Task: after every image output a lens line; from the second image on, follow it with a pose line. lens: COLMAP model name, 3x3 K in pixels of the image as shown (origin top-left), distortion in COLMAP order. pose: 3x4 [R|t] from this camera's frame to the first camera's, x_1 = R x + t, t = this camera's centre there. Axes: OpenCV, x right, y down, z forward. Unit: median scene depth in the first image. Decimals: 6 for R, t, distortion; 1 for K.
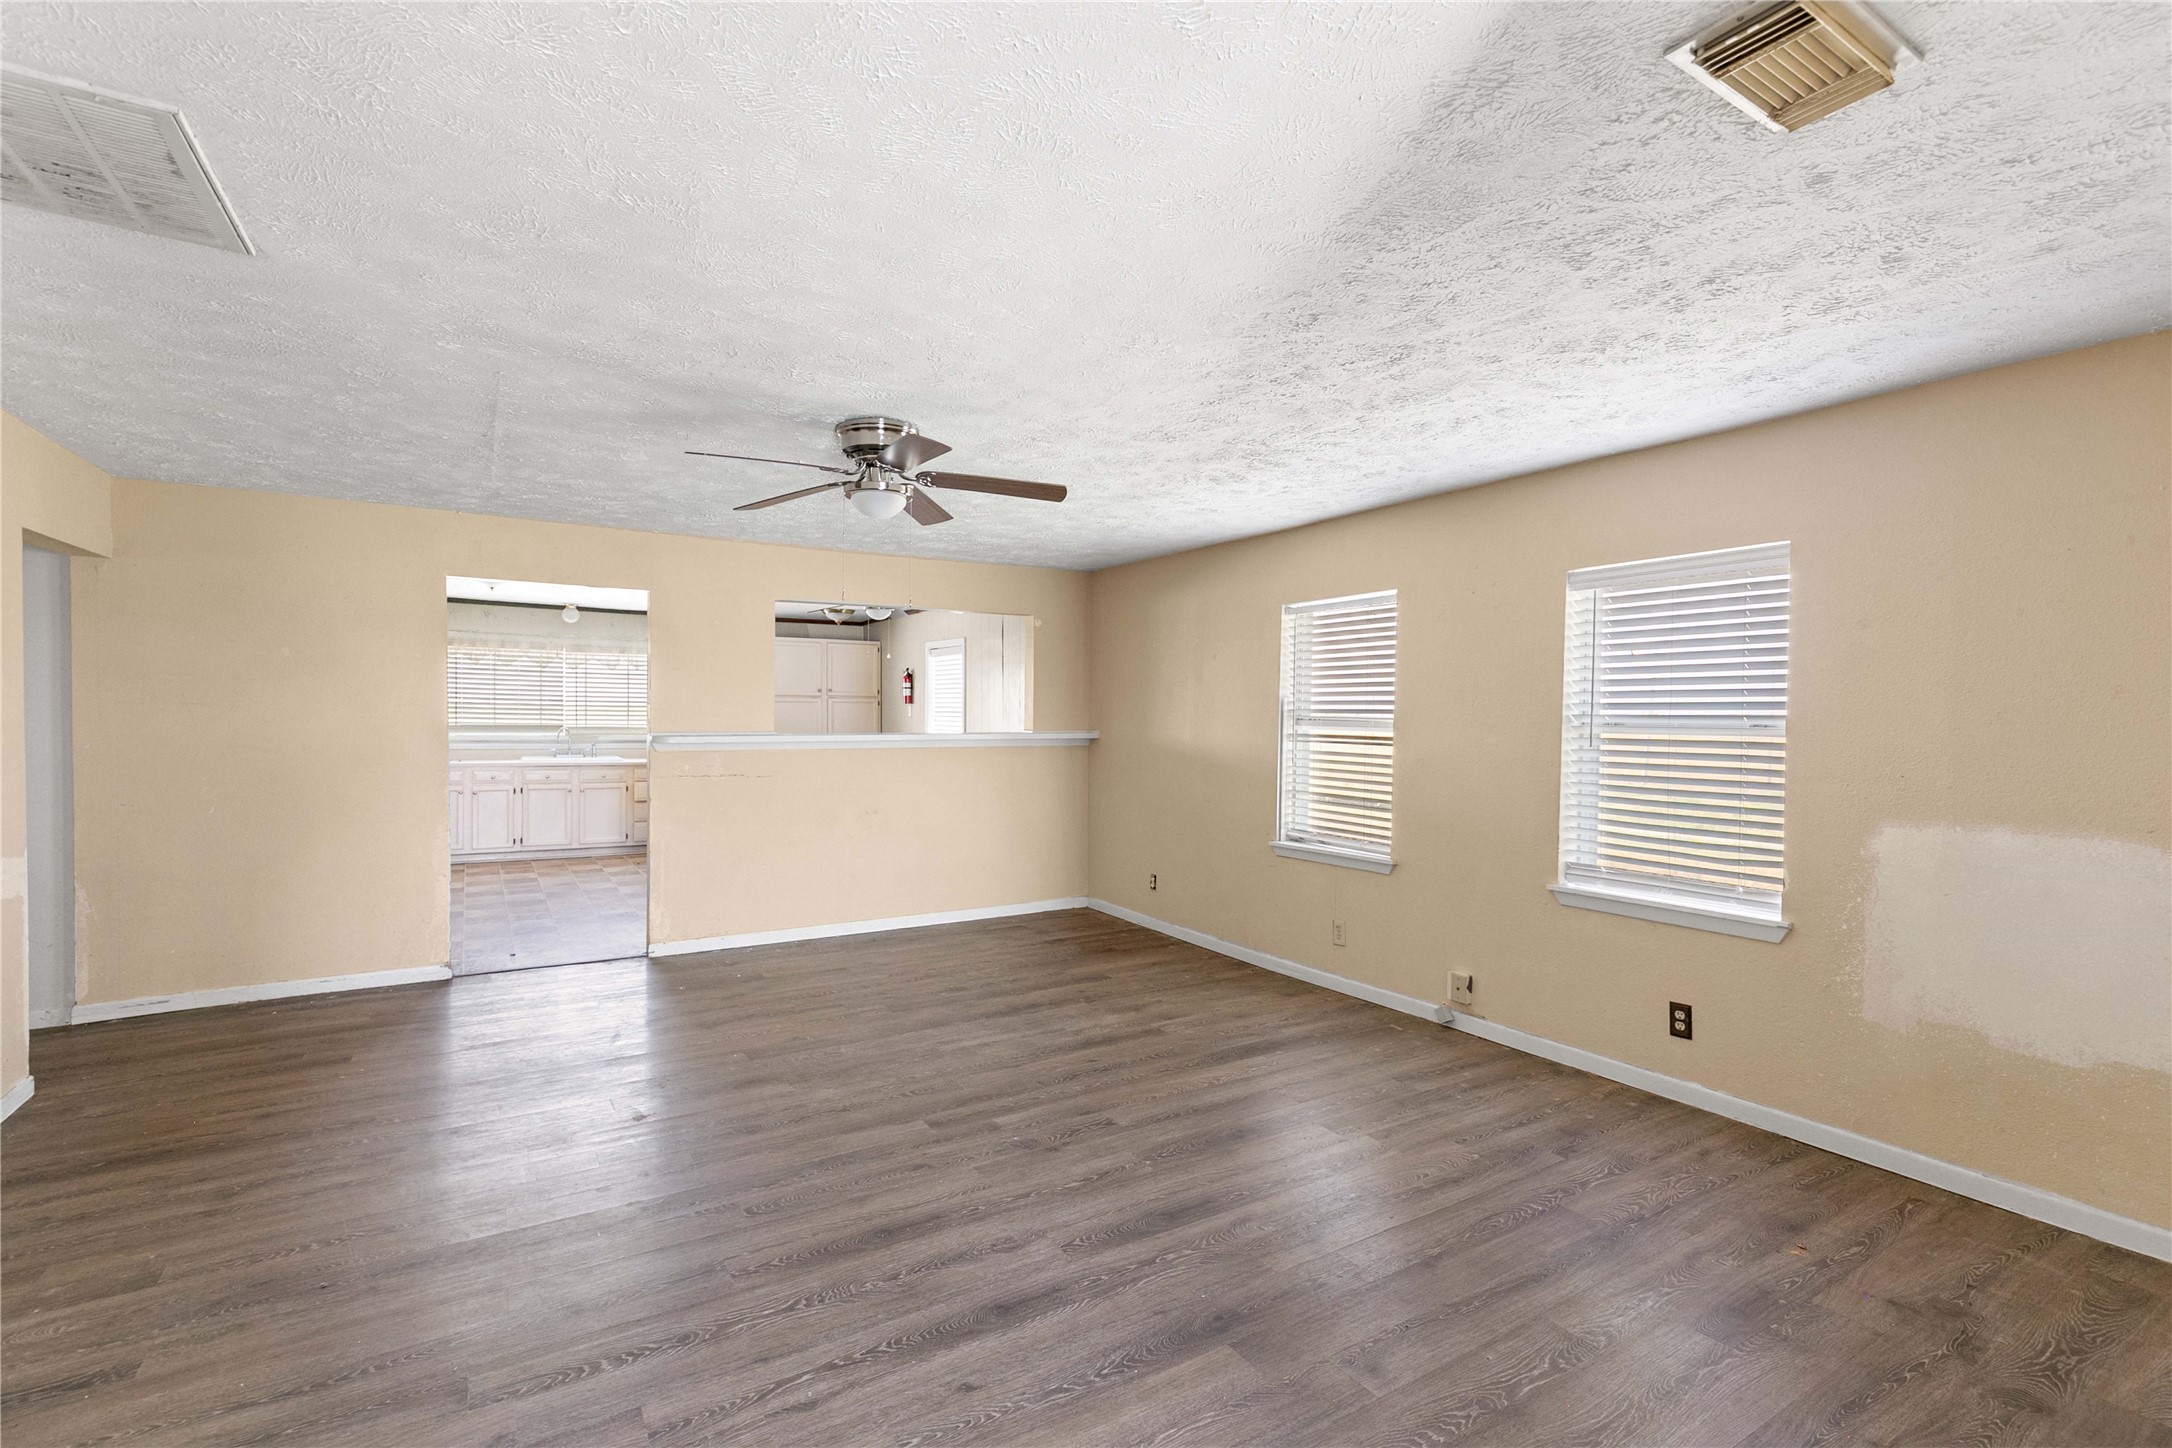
lens RADIAL K [[980.9, 0, 1095.7], [0, 980.9, 736.3], [0, 0, 1]] dist [0.000755, -0.000724]
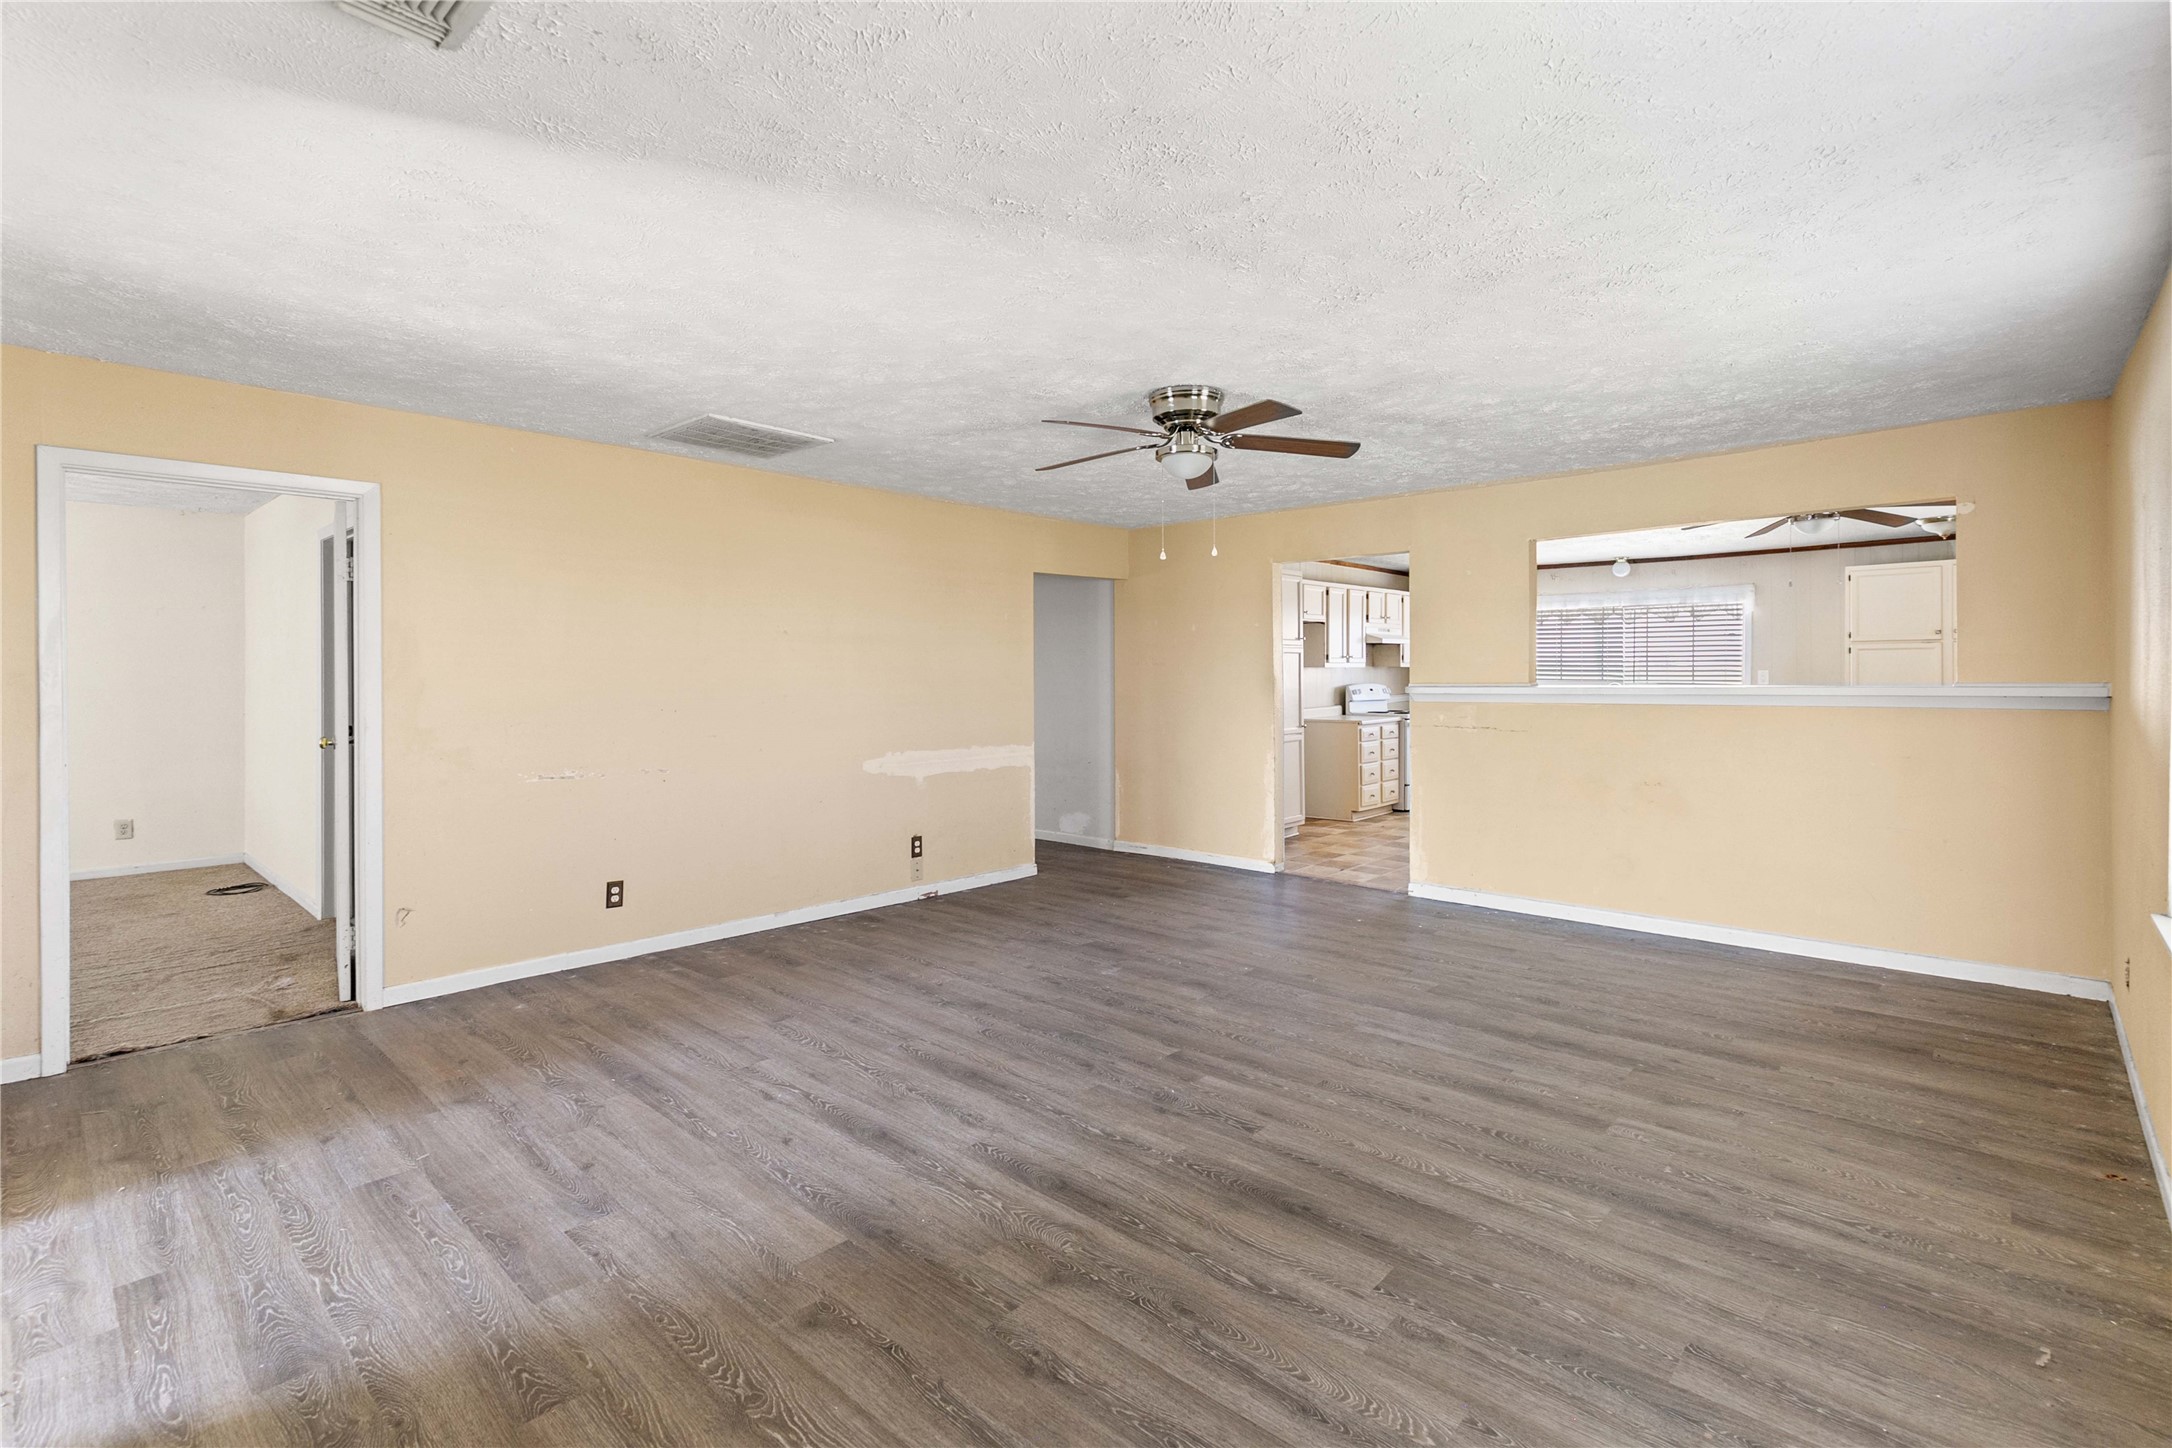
lens RADIAL K [[998.0, 0, 1092.2], [0, 998.0, 688.1], [0, 0, 1]] dist [0.002347, -0.000646]
pose [[0.268015, 0.004944, -0.963402, 0.690840], [-0.014365, 0.999896, 0.001135, 0.006423], [0.963308, 0.013535, 0.268059, 0.526234]]
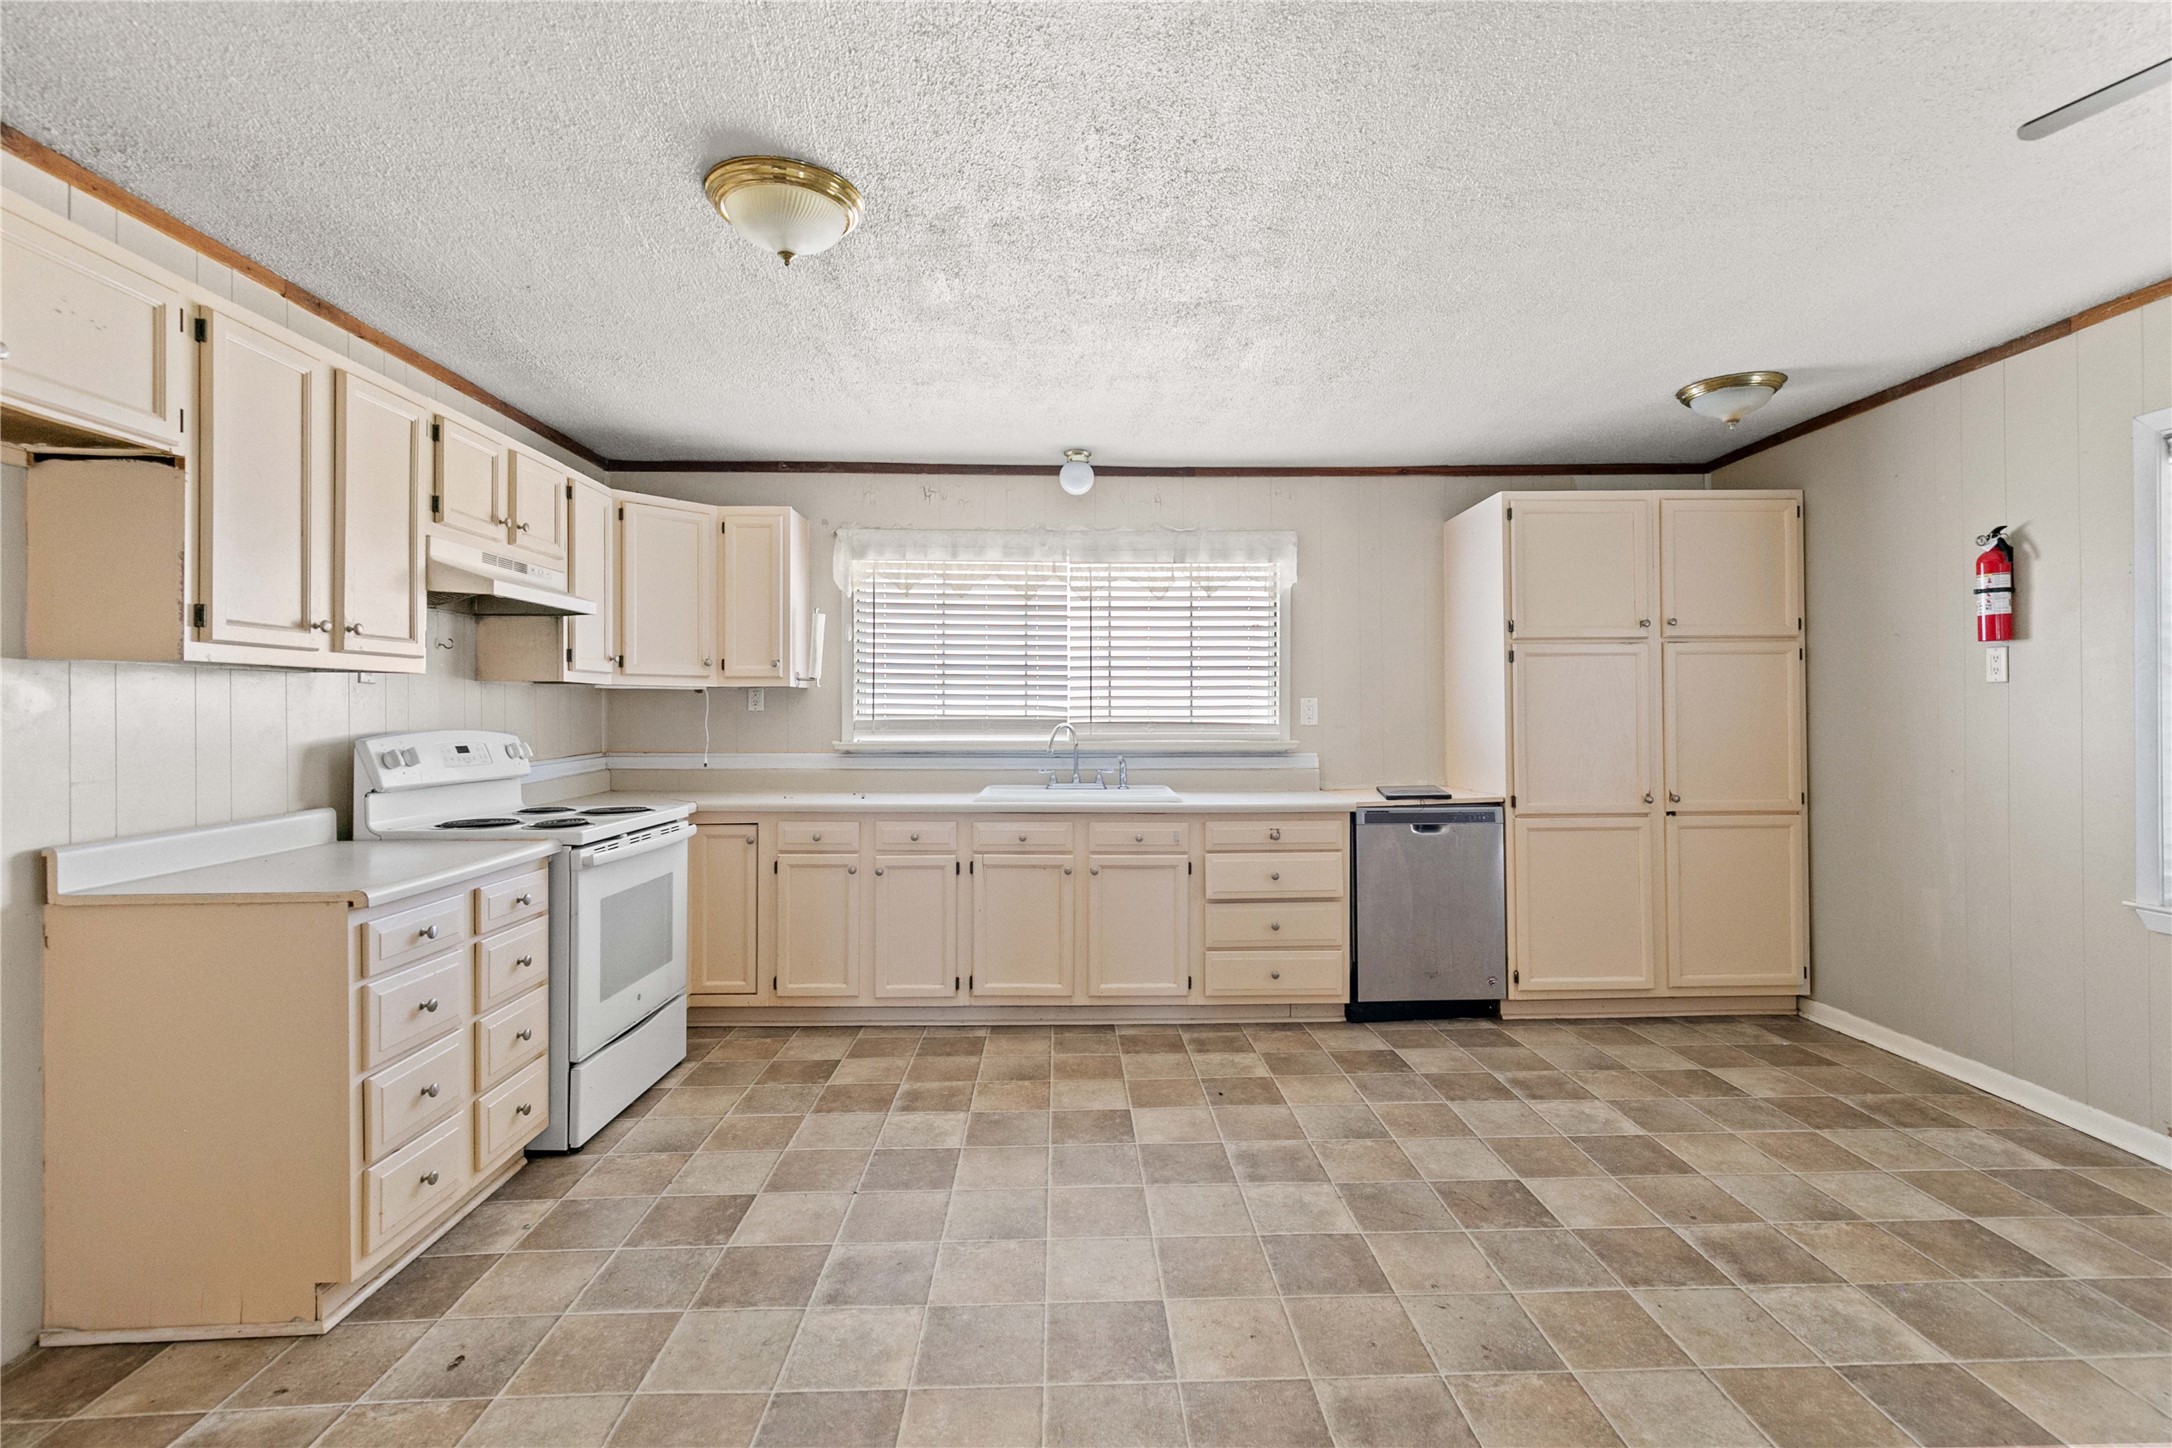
lens RADIAL K [[1010.8, 0, 1098.5], [0, 1010.8, 693.1], [0, 0, 1]] dist [0.003782, -0.000500]
pose [[0.861541, -0.021625, -0.507228, -0.688782], [0.000412, 0.999122, -0.041895, -0.007669], [0.507688, 0.035885, 0.860793, 1.434902]]
